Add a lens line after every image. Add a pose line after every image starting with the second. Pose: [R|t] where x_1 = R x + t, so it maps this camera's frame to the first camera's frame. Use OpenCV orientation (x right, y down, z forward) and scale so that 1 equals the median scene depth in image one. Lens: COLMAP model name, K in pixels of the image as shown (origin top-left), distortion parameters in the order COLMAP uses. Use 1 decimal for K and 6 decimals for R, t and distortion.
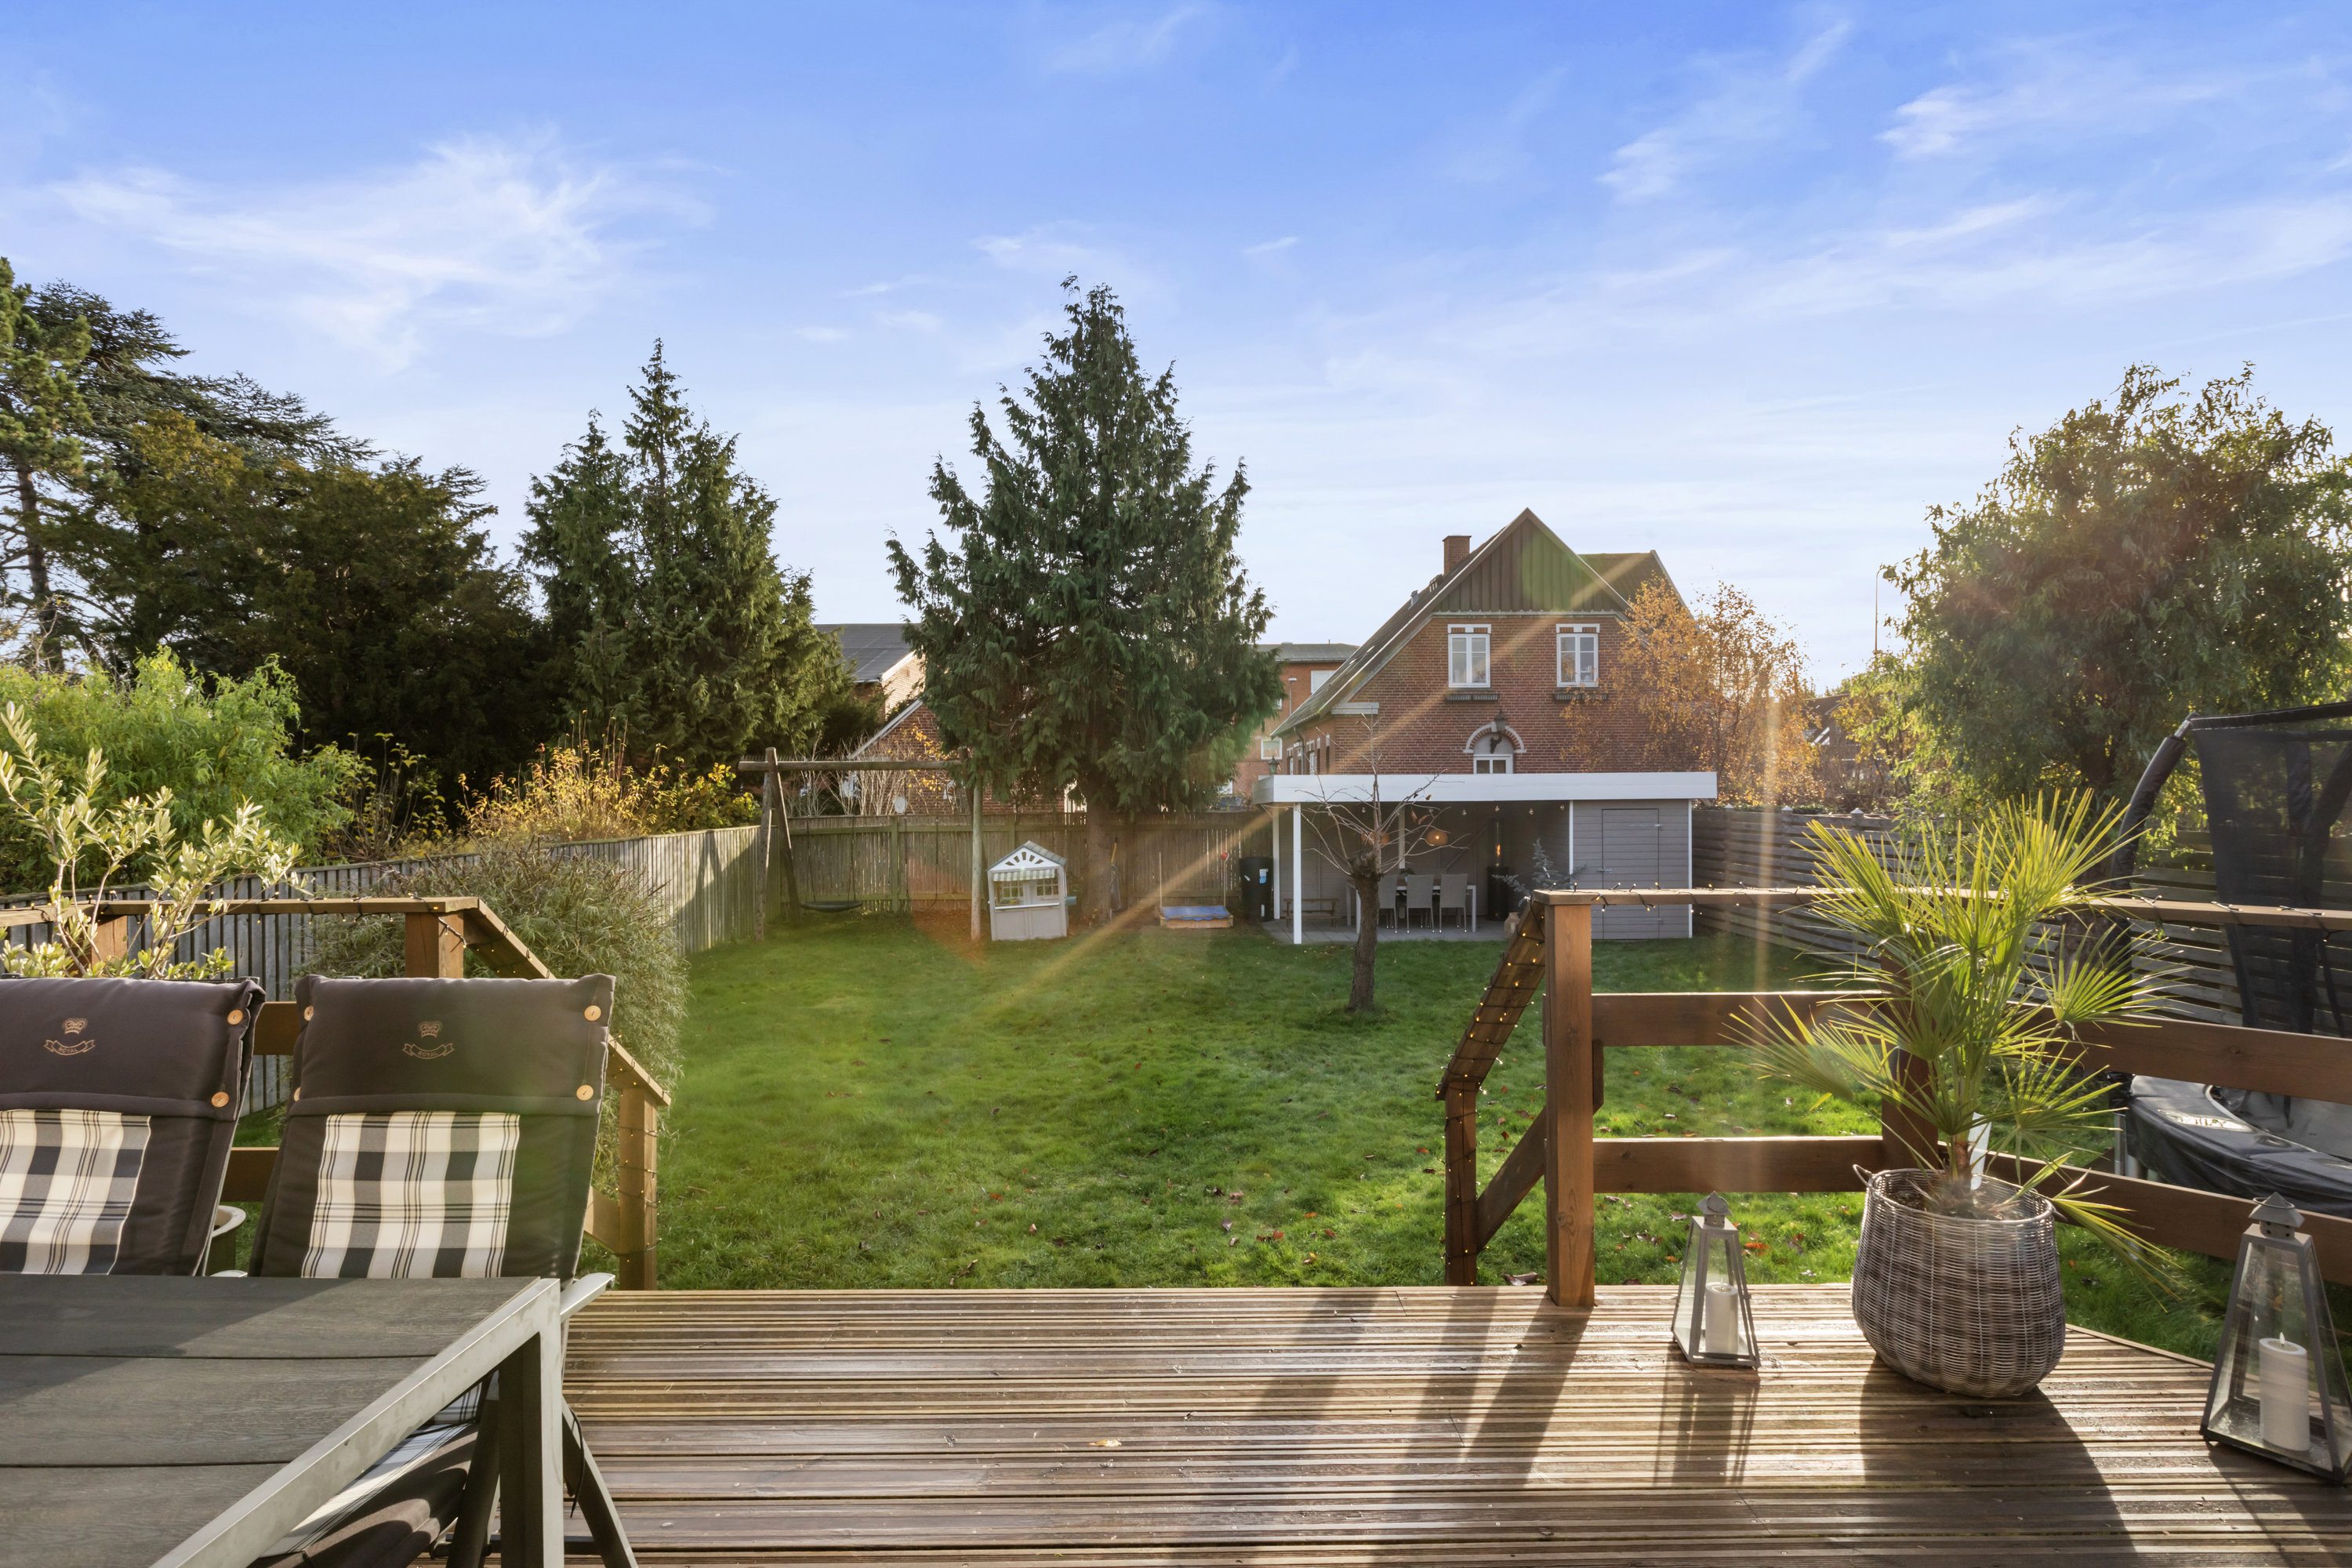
lens RADIAL K [[1175.1, 0, 1160.1], [0, 1175.1, 787.1], [0, 0, 1]] dist [0.005623, -0.001402]
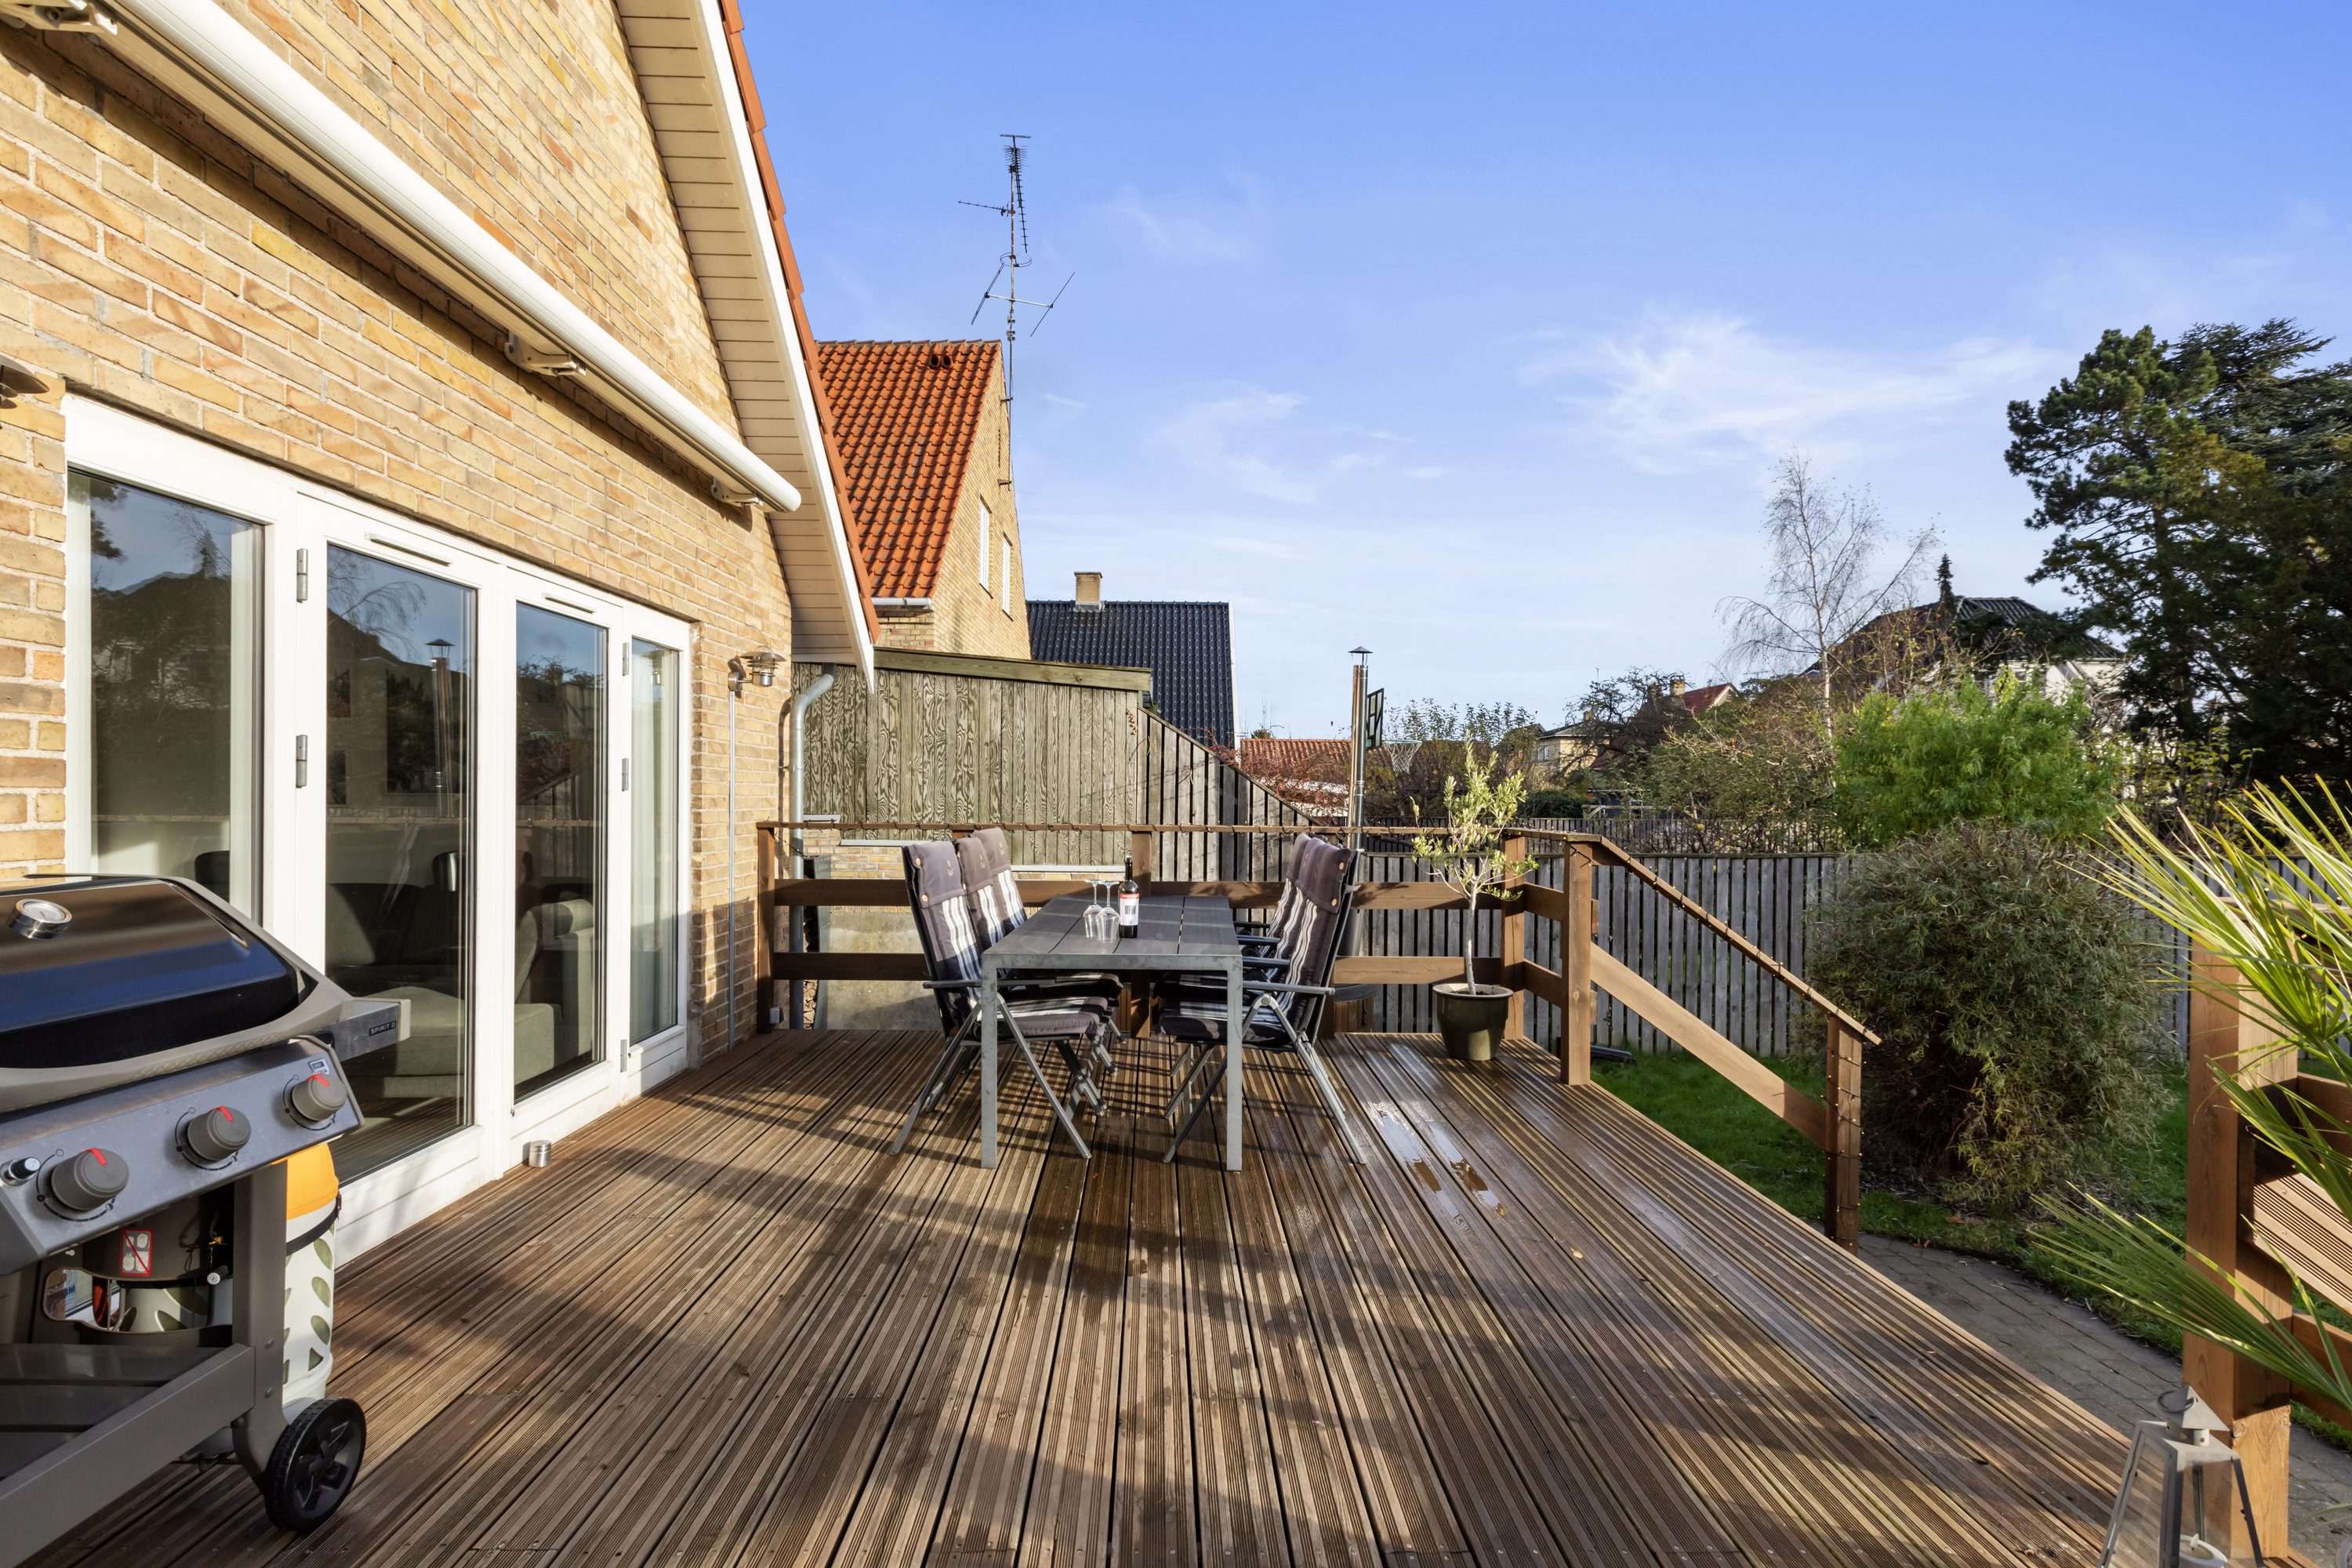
lens RADIAL K [[1130.8, 0, 1159.3], [0, 1130.8, 796.0], [0, 0, 1]] dist [-0.000137, -0.002382]
pose [[-0.001860, 0.008544, -0.999962, 0.170766], [-0.008214, 0.999930, 0.008559, 0.006199], [0.999965, 0.008229, -0.001790, 0.075945]]
